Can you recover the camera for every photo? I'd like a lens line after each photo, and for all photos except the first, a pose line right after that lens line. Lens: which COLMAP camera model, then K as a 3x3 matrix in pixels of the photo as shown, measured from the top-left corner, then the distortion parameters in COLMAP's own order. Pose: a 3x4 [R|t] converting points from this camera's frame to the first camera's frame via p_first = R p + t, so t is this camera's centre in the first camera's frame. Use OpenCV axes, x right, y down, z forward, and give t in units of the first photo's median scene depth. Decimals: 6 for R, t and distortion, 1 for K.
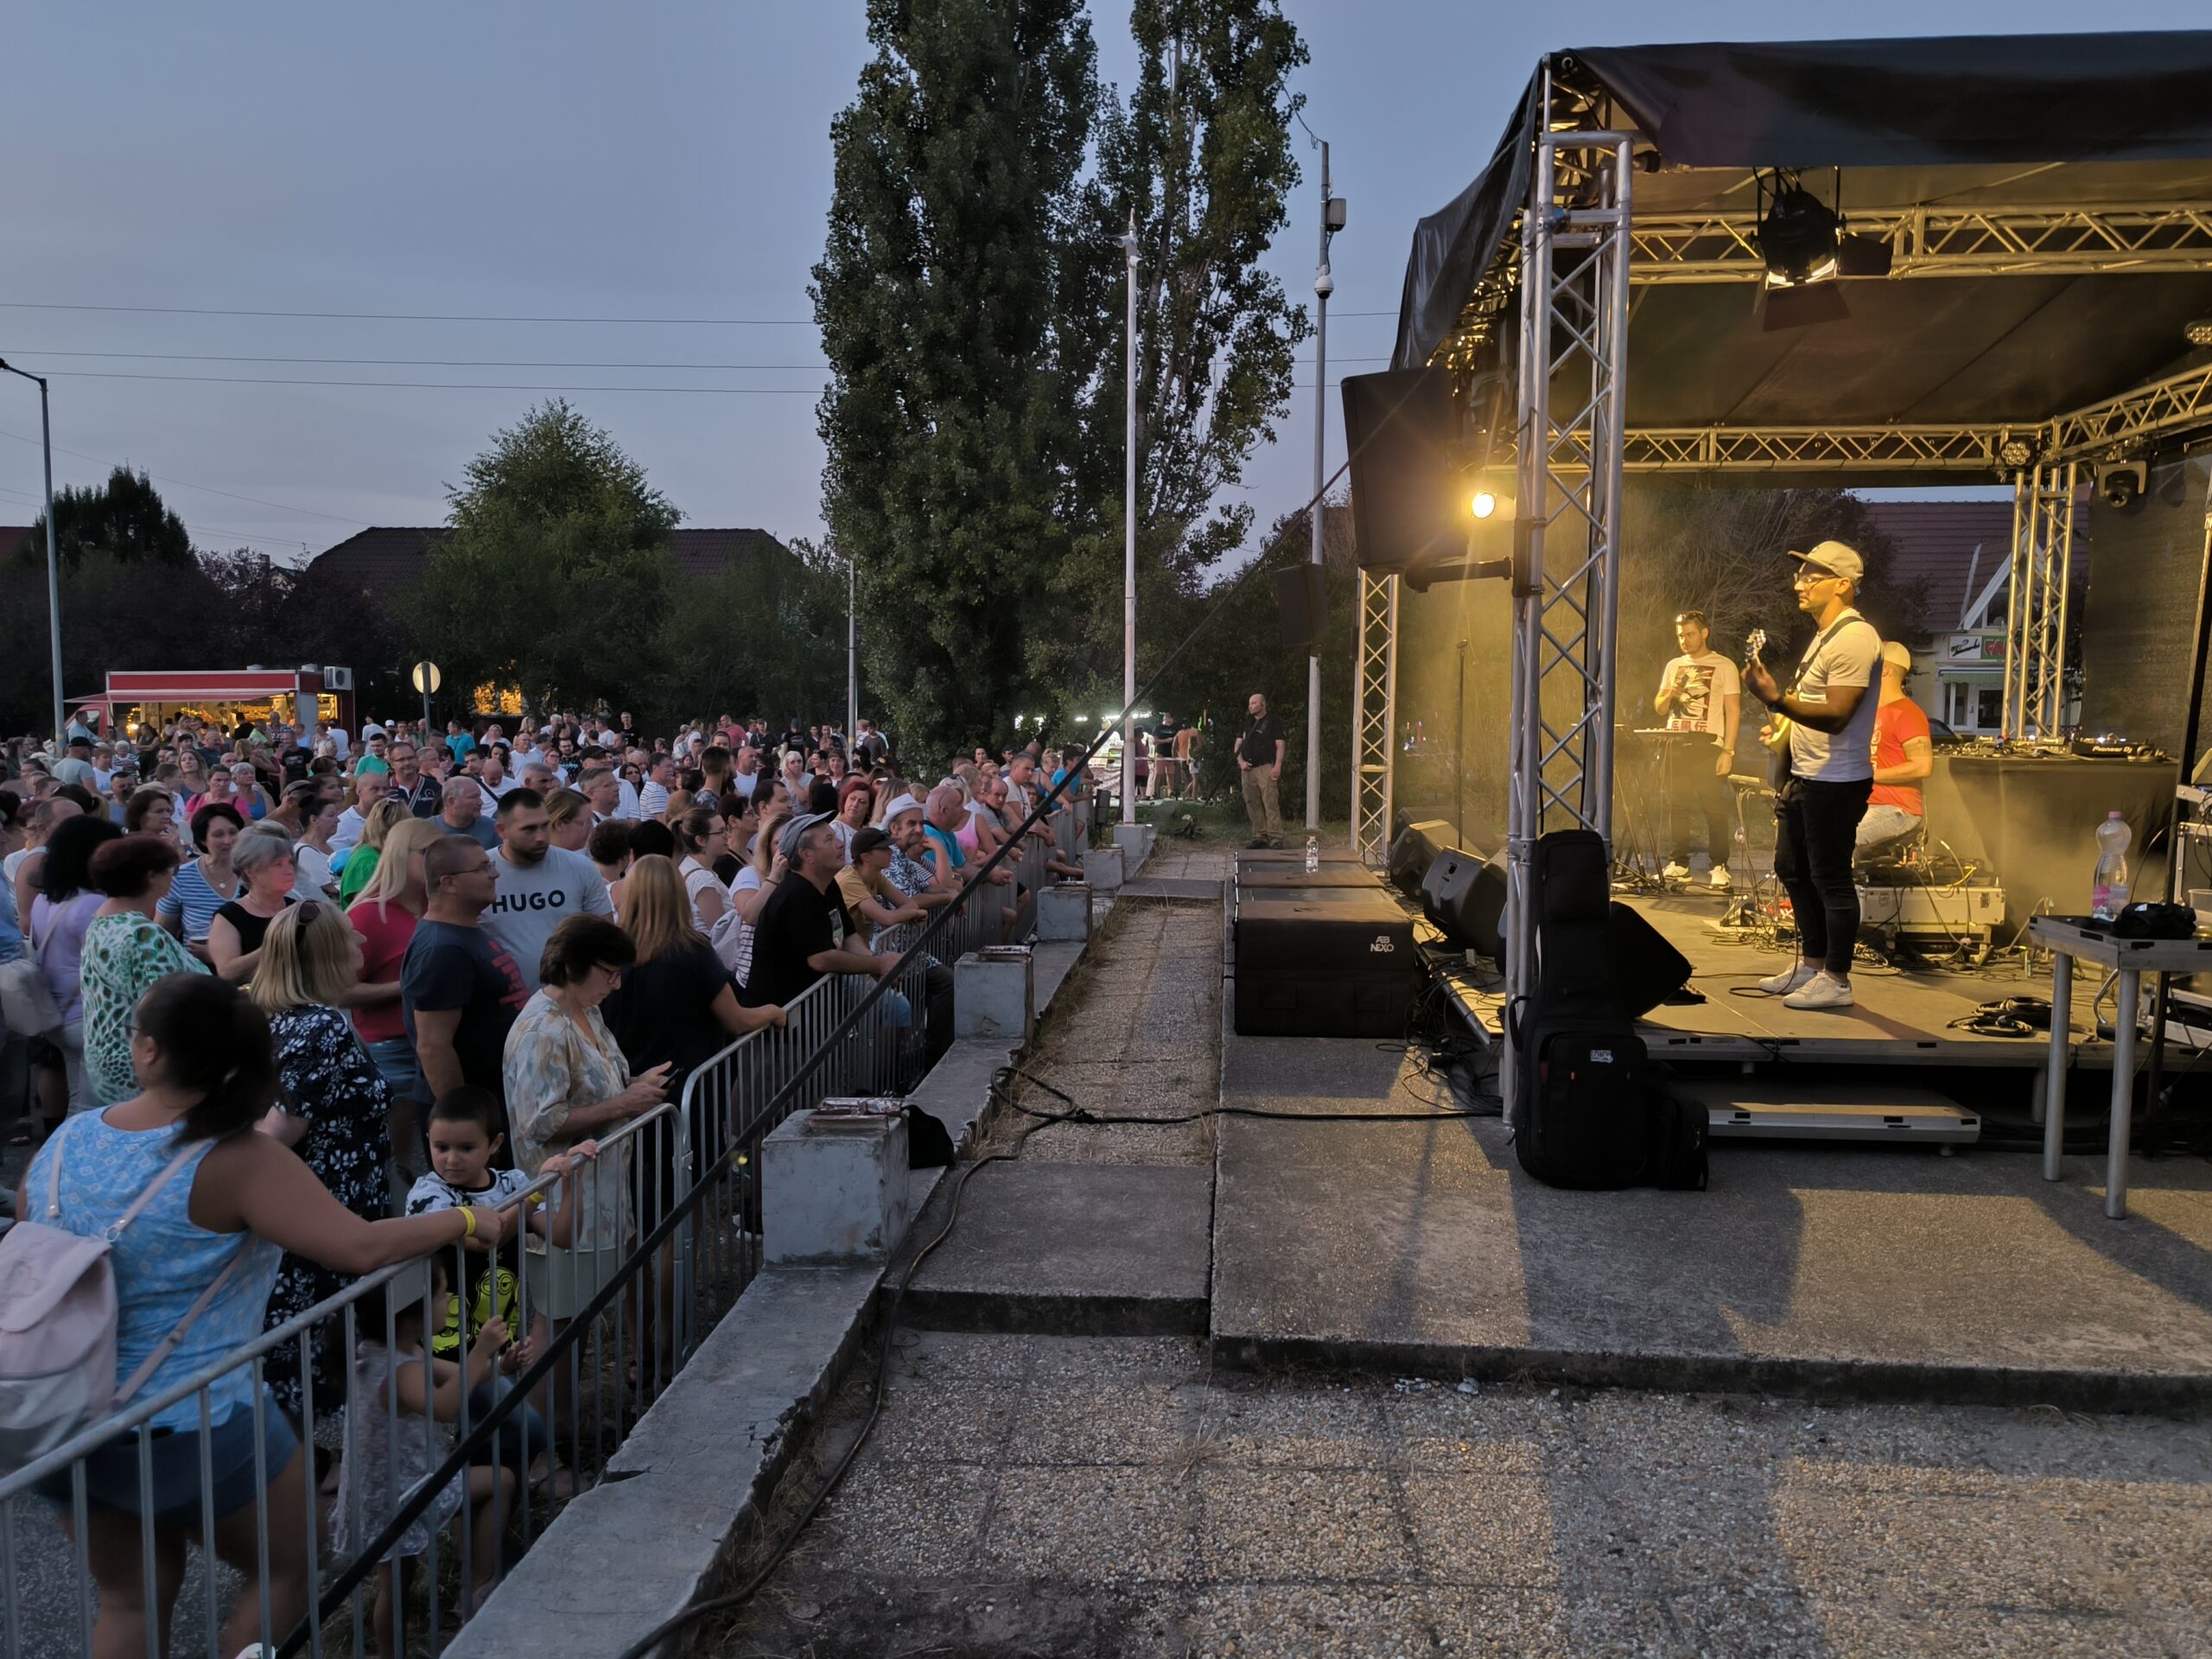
lens RADIAL K [[1552.3, 0, 1119.6], [0, 1552.3, 839.3], [0, 0, 1]] dist [0.048535, -0.036458]
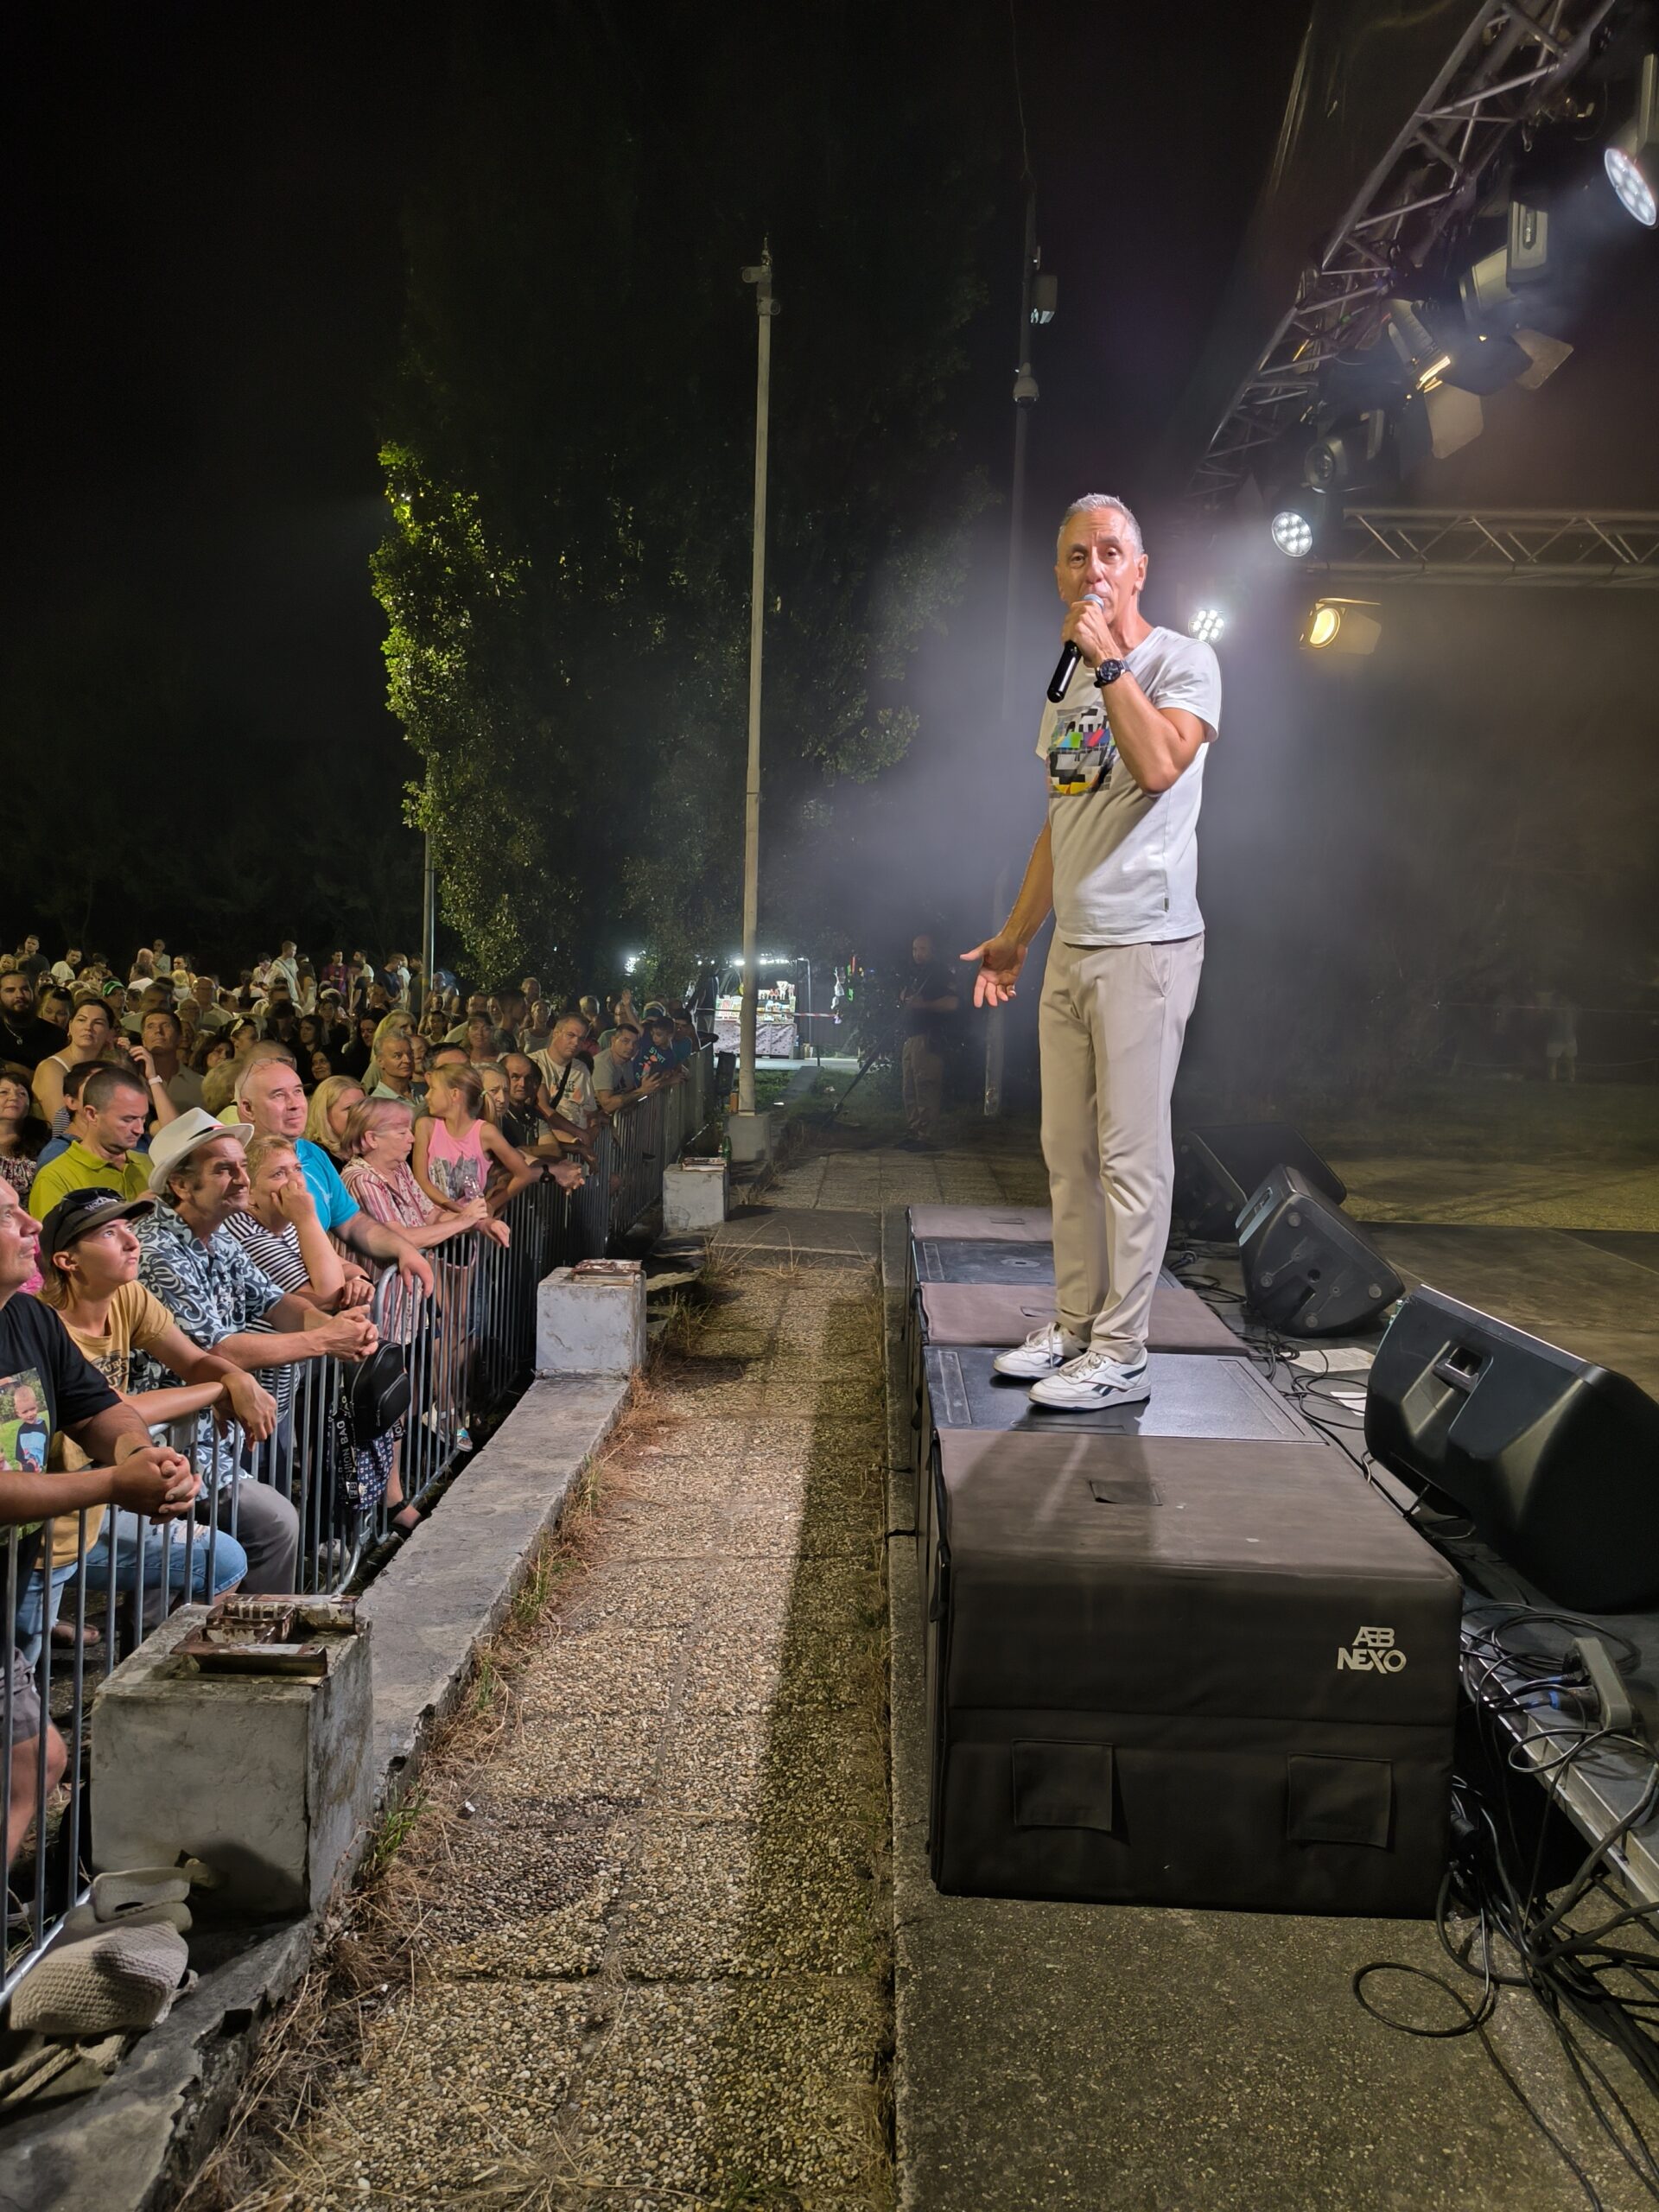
lens RADIAL K [[1552.3, 0, 846.9], [0, 1552.3, 1104.5], [0, 0, 1]] dist [0.048535, -0.036458]
pose [[0.998378, 0.021159, 0.052849, 0.009252], [-0.021782, 0.999700, 0.011243, -0.014256], [-0.052595, -0.012376, 0.998539, 0.181104]]
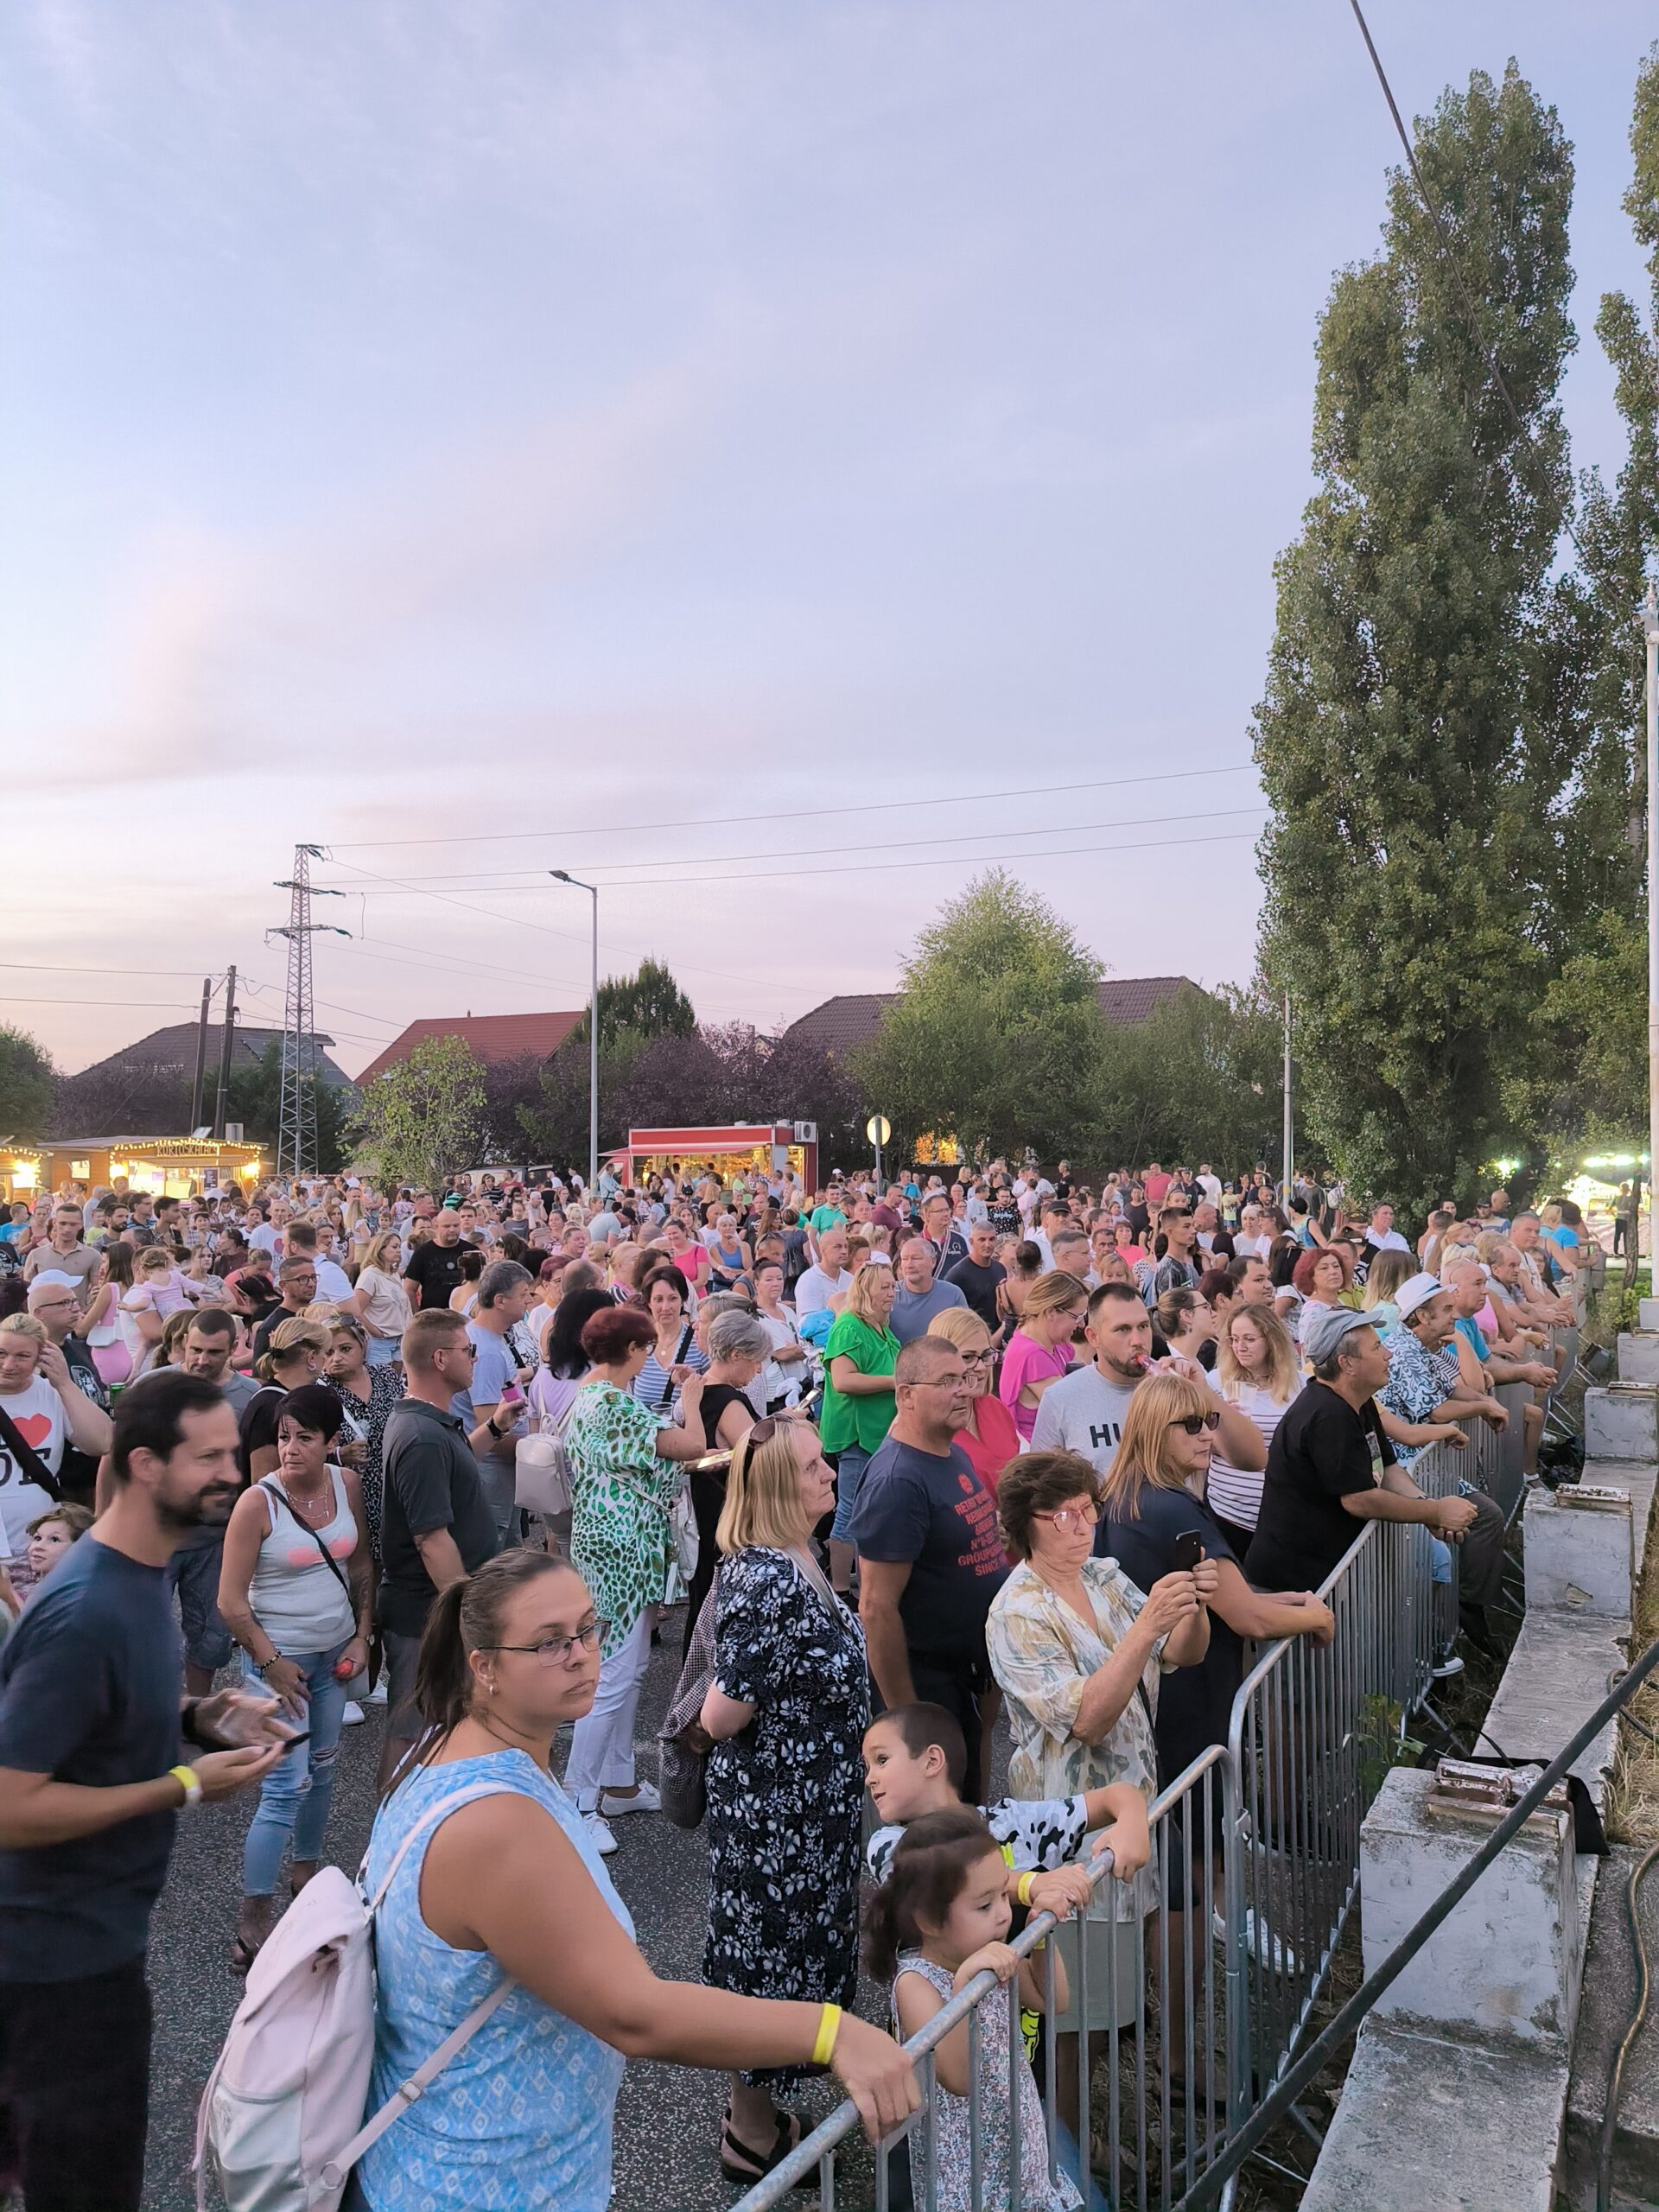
lens RADIAL K [[1552.3, 0, 857.2], [0, 1552.3, 1111.0], [0, 0, 1]] dist [0.048535, -0.036458]
pose [[0.910511, -0.017763, -0.413104, -0.023105], [-0.028597, 0.993979, -0.105769, -0.005214], [0.412495, 0.108118, 0.904521, 0.045109]]
